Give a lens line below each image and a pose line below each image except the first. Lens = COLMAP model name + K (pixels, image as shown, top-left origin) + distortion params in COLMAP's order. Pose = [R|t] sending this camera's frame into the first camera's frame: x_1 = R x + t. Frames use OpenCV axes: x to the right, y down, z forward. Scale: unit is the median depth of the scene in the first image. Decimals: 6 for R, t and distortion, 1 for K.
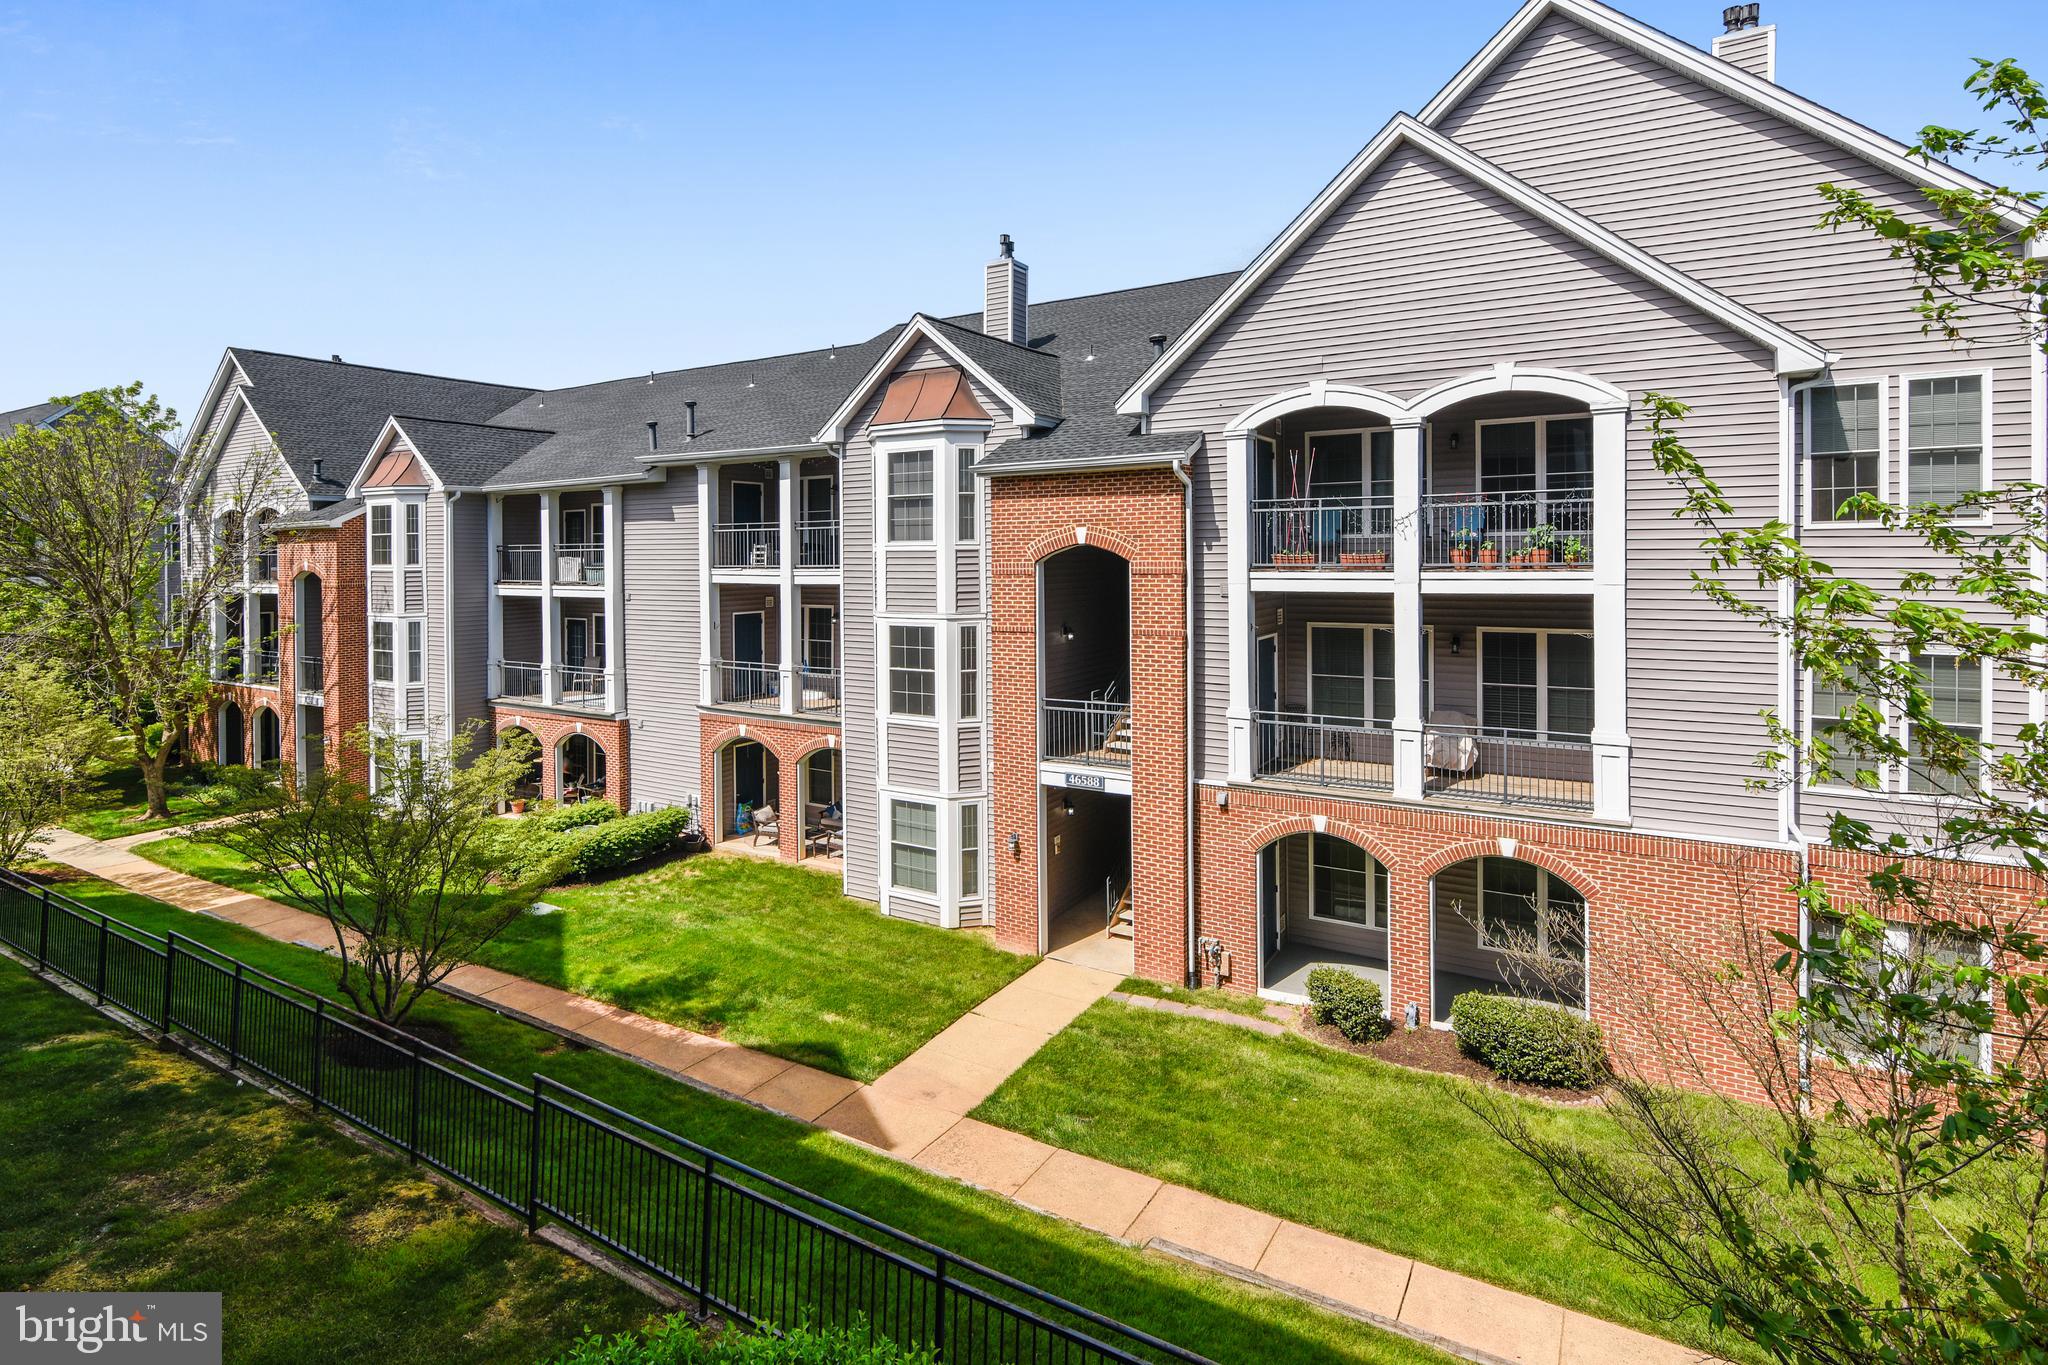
lens RADIAL K [[1026.4, 0, 1036.5], [0, 1026.4, 558.0], [0, 0, 1]] dist [-0.000886, -0.000947]
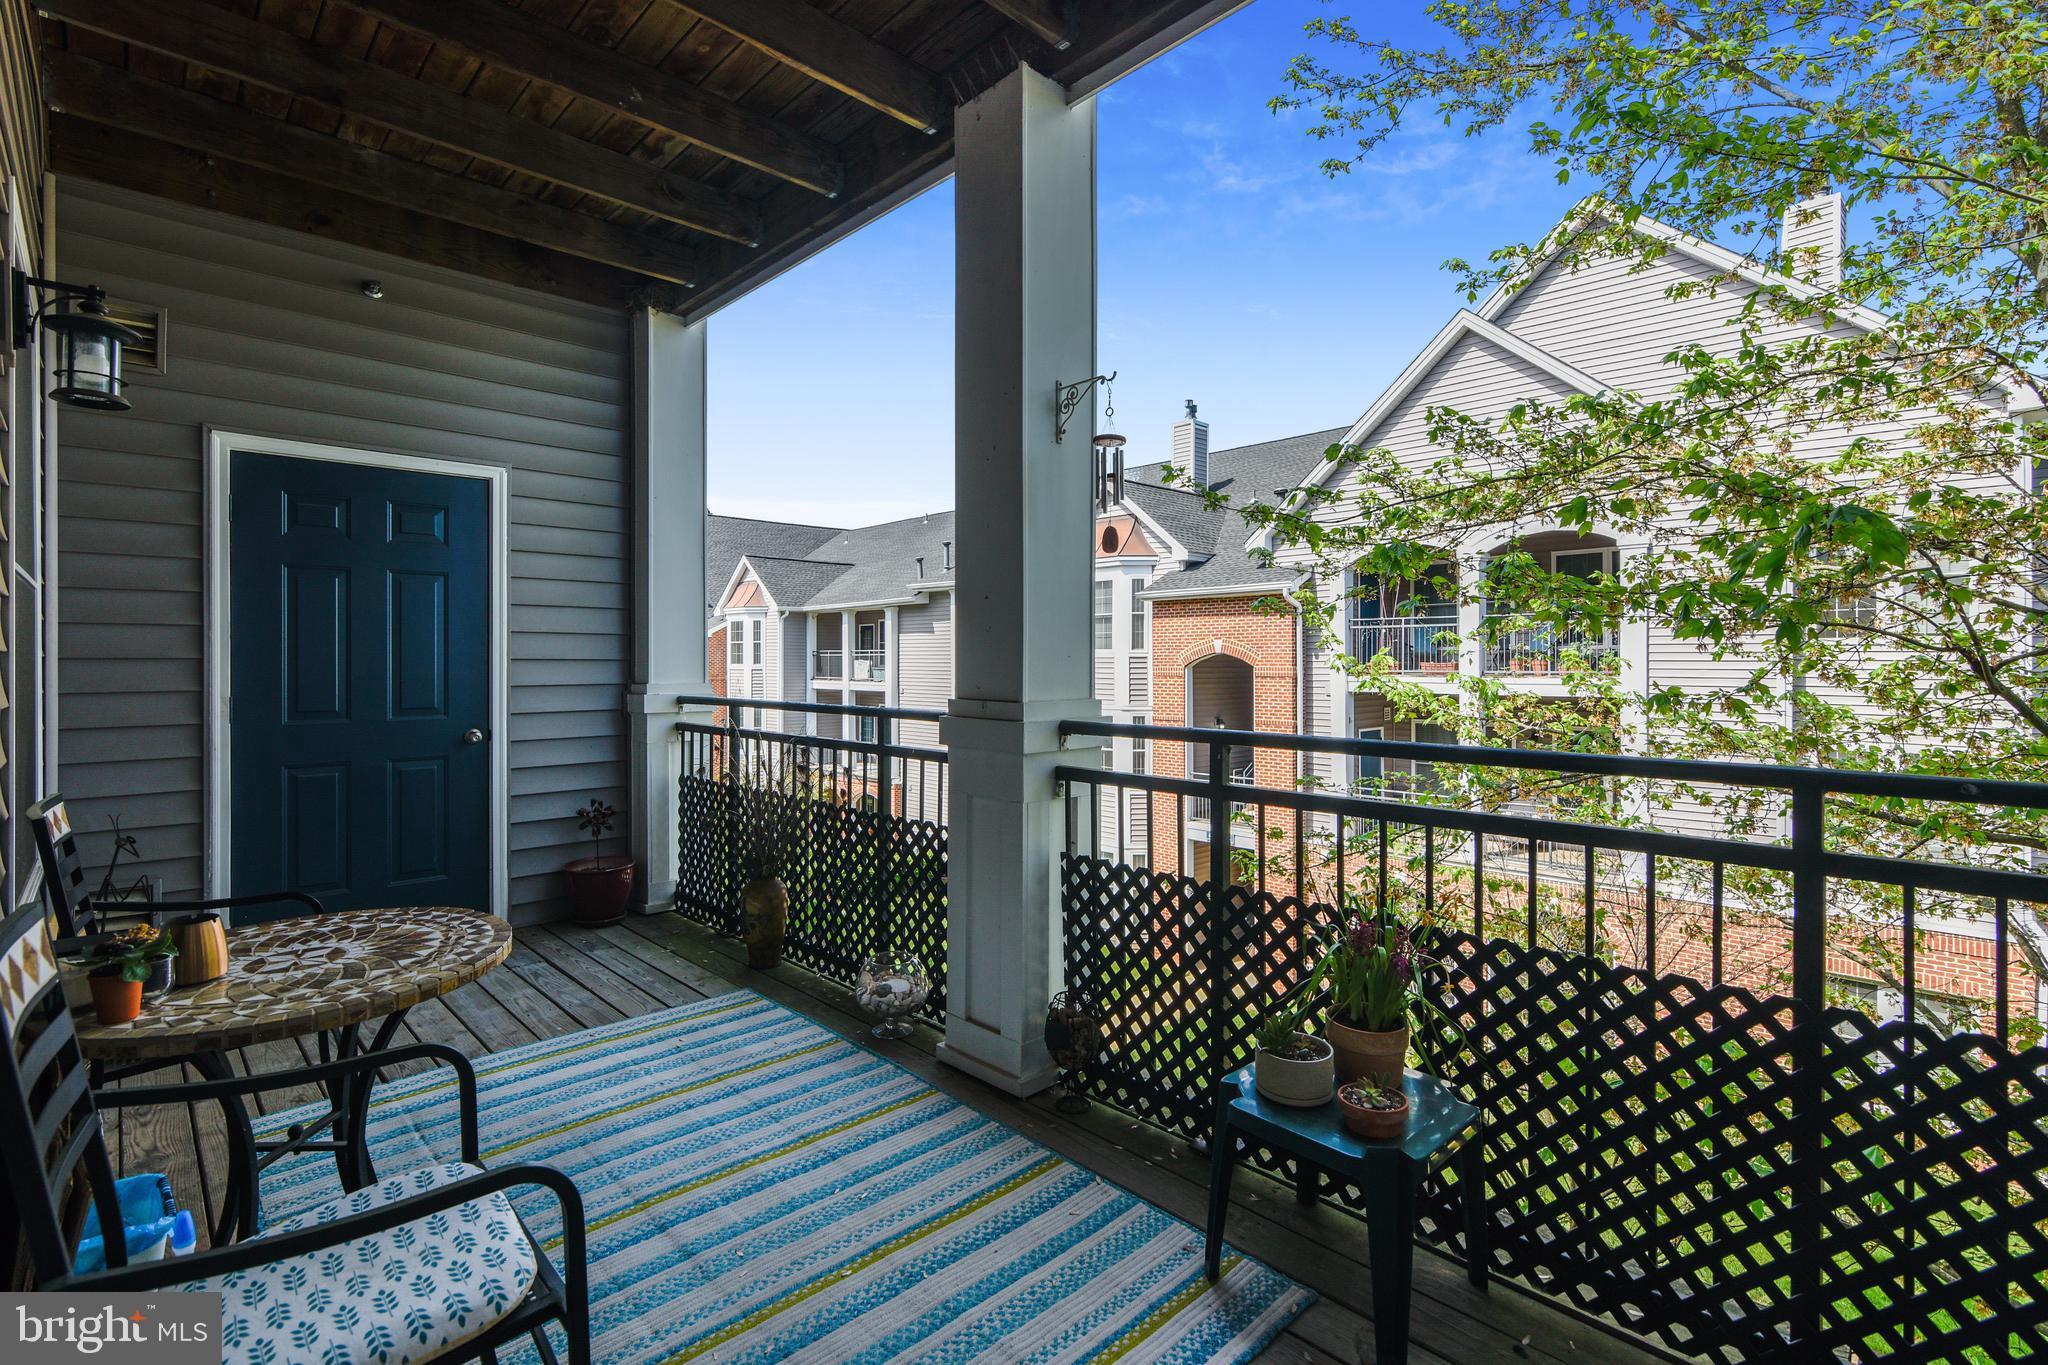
lens RADIAL K [[968.2, 0, 1025.3], [0, 968.2, 668.7], [0, 0, 1]] dist [-0.002783, -0.000045]
pose [[0.962476, 0.011943, -0.271103, 0.097269], [-0.010819, 0.999926, 0.005638, 0.001184], [0.271151, -0.002493, 0.962534, -0.163211]]
